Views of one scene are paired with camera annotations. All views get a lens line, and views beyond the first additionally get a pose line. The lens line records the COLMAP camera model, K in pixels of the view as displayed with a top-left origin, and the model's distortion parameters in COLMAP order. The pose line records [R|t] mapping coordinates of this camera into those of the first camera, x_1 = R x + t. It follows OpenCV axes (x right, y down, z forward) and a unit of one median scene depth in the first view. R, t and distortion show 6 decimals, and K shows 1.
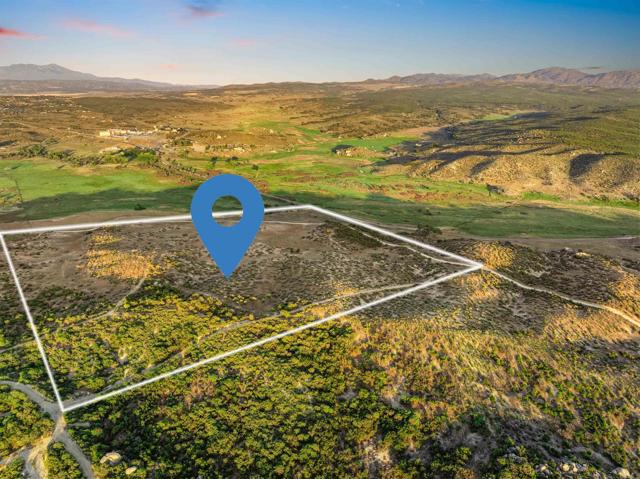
lens RADIAL K [[449.2, 0, 324.4], [0, 449.2, 235.9], [0, 0, 1]] dist [-0.037671, 0.007938]
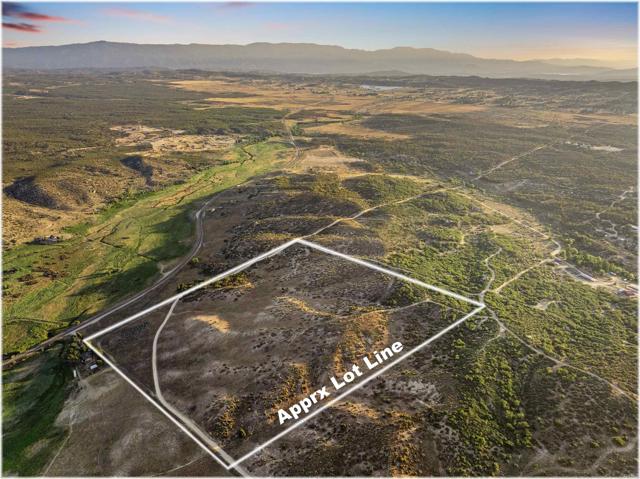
lens RADIAL K [[449.2, 0, 324.4], [0, 449.2, 235.9], [0, 0, 1]] dist [-0.037671, 0.007938]
pose [[-0.209158, -0.382328, 0.900043, -0.601337], [0.318665, 0.843511, 0.432368, -0.315932], [-0.924503, 0.377246, -0.054593, 0.408973]]
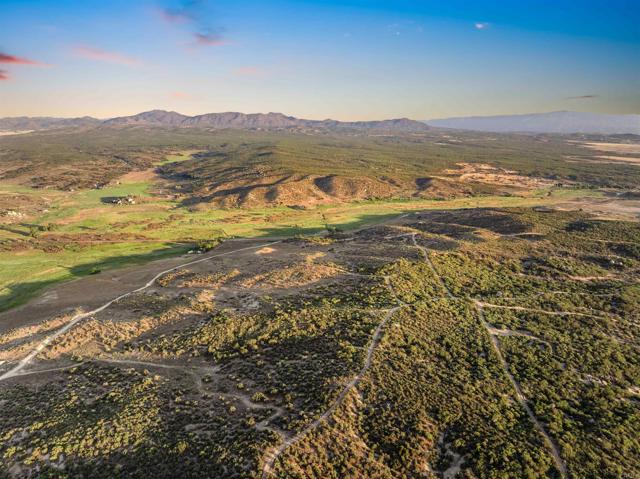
lens RADIAL K [[448.2, 0, 324.2], [0, 448.2, 239.0], [0, 0, 1]] dist [-0.033049, 0.002529]
pose [[0.663251, -0.195532, 0.722403, -0.547805], [0.250196, 0.967659, 0.032207, -0.028464], [-0.705337, 0.159381, 0.690722, -0.026025]]
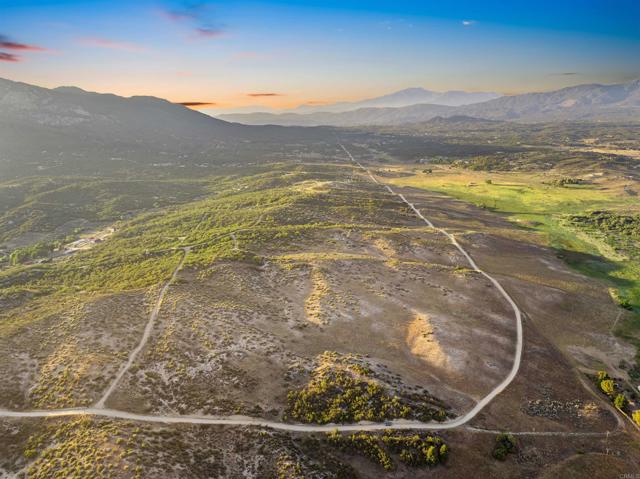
lens RADIAL K [[461.0, 0, 322.8], [0, 461.0, 238.8], [0, 0, 1]] dist [-0.038767, 0.005820]
pose [[-0.528907, 0.220325, -0.819582, 0.282859], [-0.254147, 0.880277, 0.400652, -0.227488], [0.809732, 0.420202, -0.409590, 0.611308]]
